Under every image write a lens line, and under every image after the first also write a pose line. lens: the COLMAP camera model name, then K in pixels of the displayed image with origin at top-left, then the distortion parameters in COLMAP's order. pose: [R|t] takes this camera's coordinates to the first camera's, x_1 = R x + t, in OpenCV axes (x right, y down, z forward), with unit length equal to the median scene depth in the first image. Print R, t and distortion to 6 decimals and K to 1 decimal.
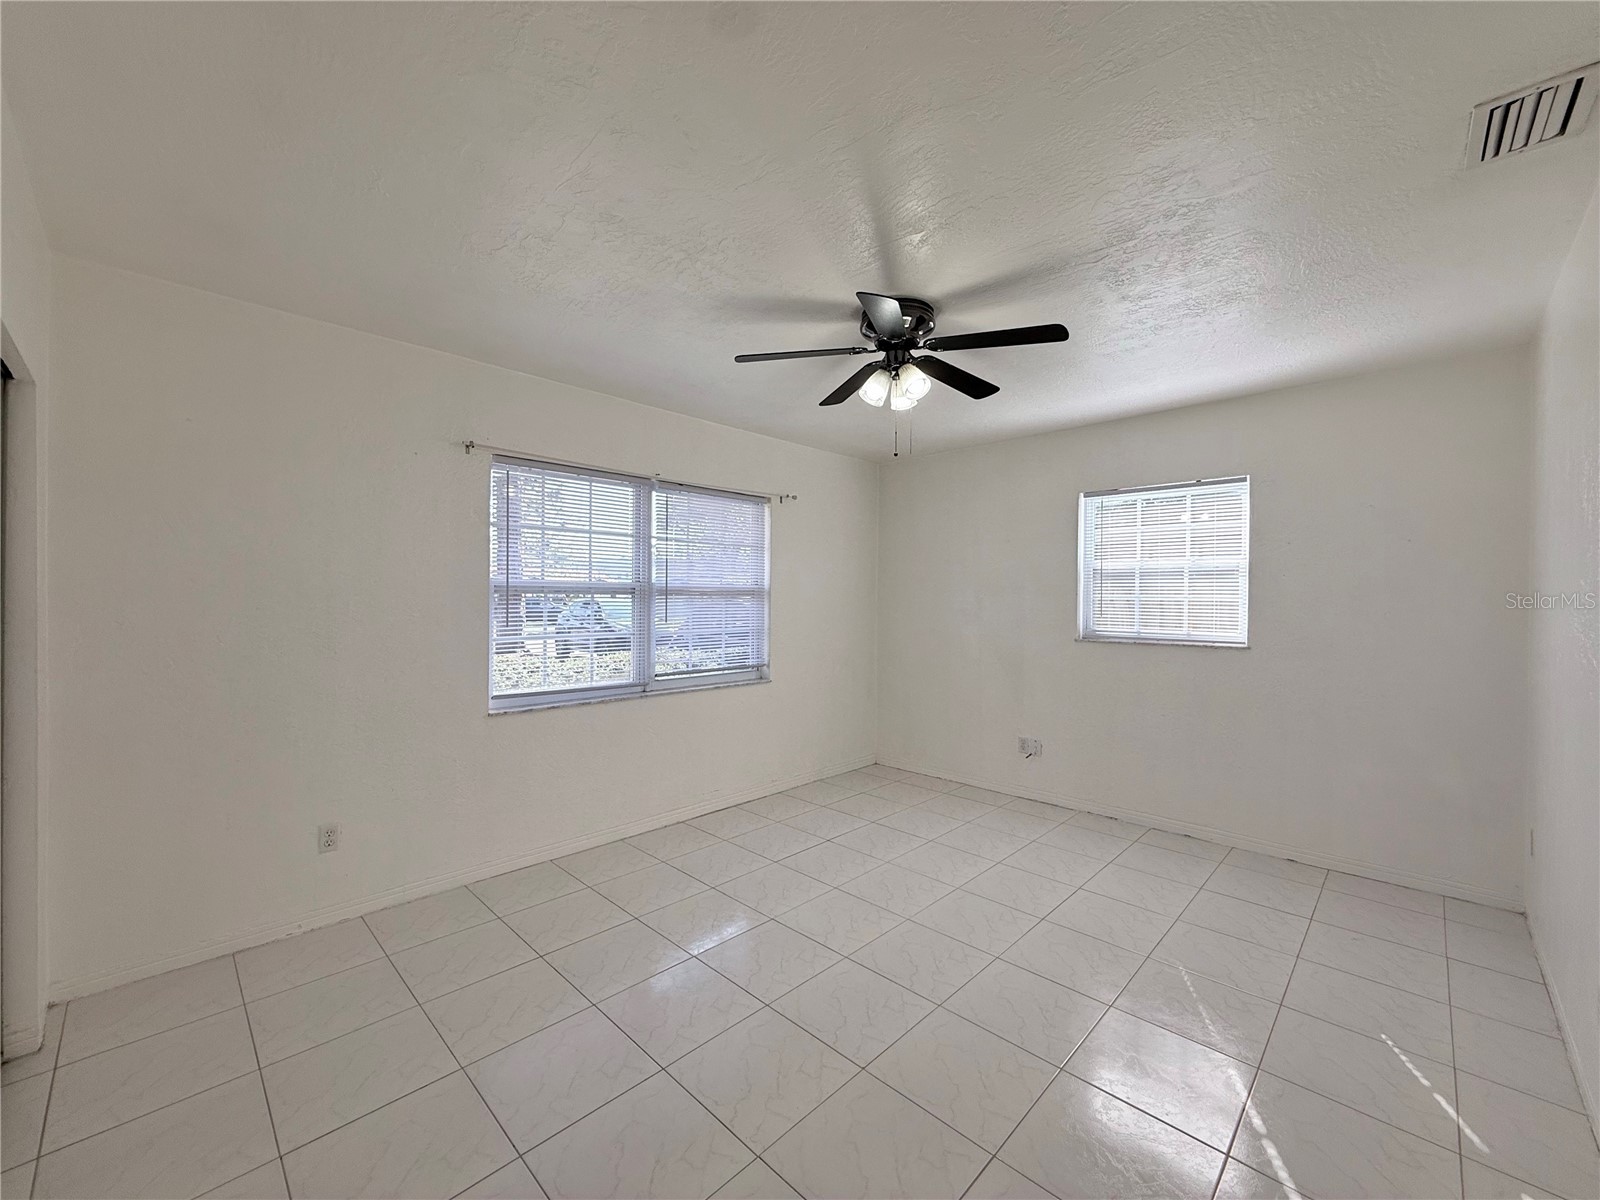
lens RADIAL K [[633.8, 0, 756.9], [0, 633.8, 601.9], [0, 0, 1]] dist [-0.001670, 0.000236]
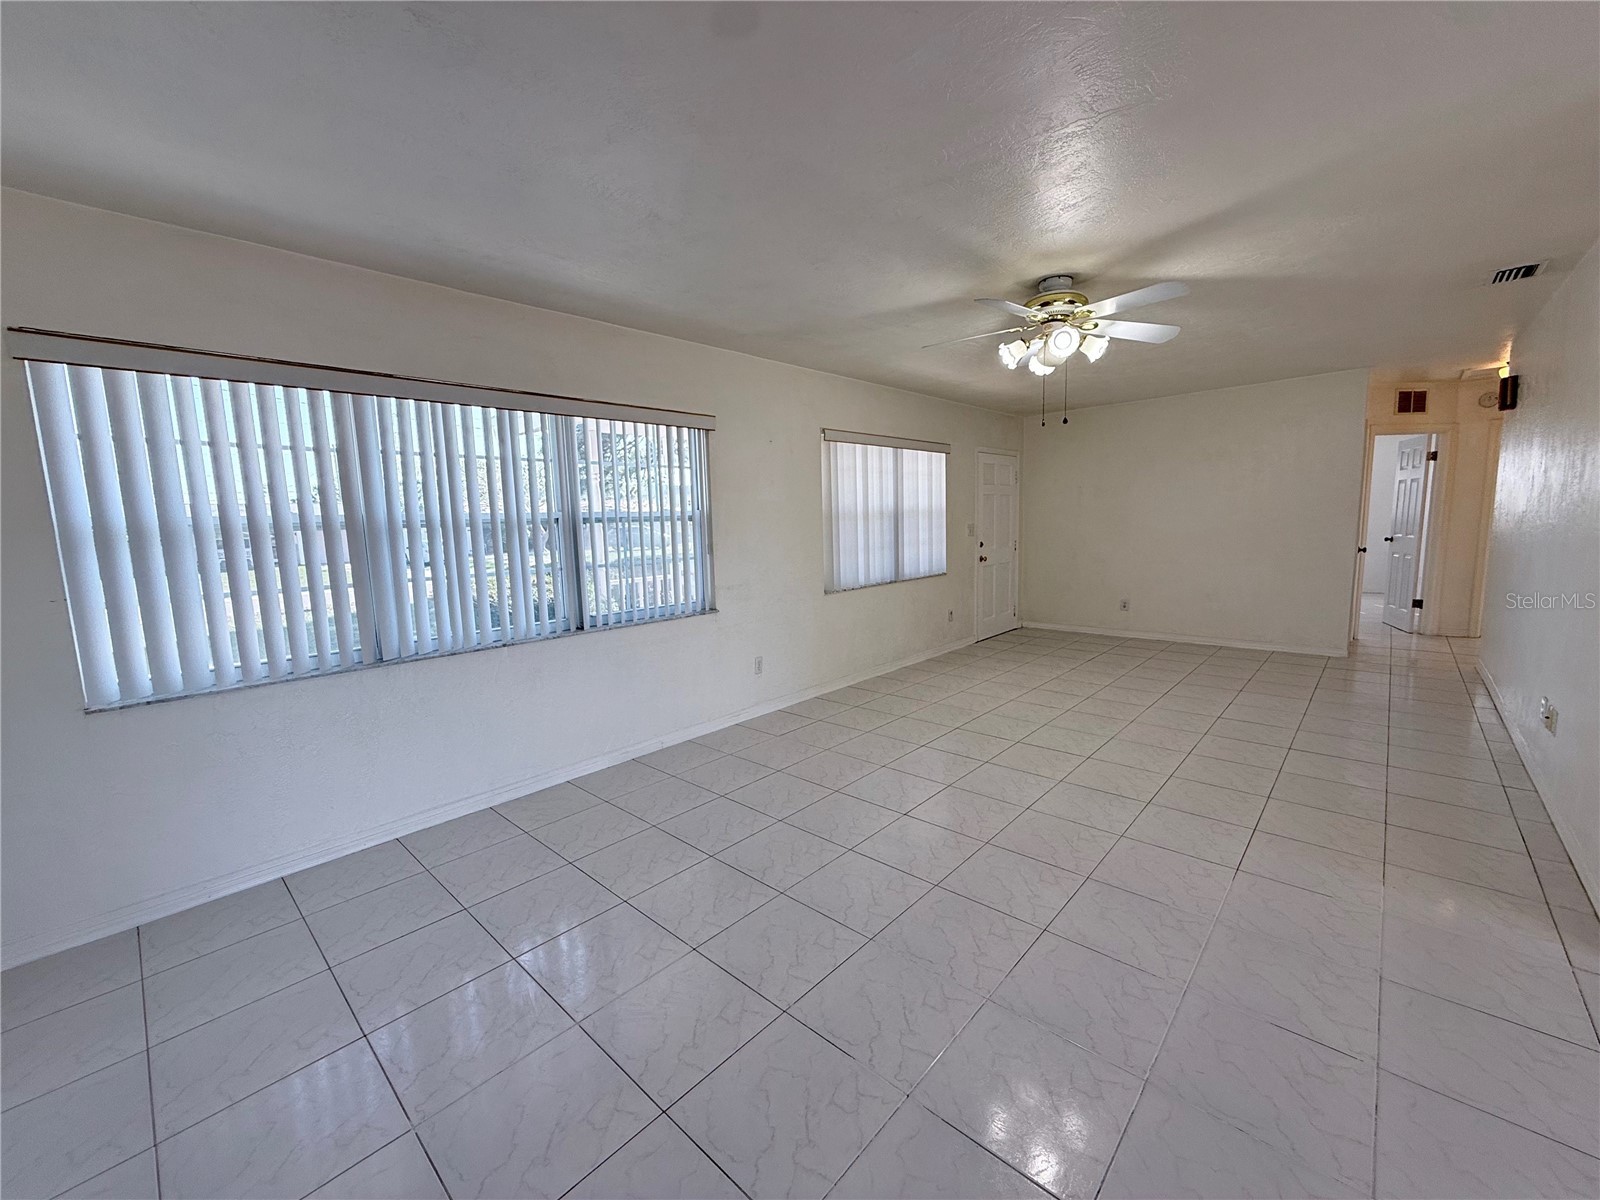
lens RADIAL K [[630.2, 0, 763.0], [0, 630.2, 611.7], [0, 0, 1]] dist [0.000282, 0.000529]
pose [[0.998902, -0.040907, 0.022823, 0.131736], [0.037369, 0.989680, 0.138334, -0.005312], [-0.028246, -0.137329, 0.990123, 0.120901]]
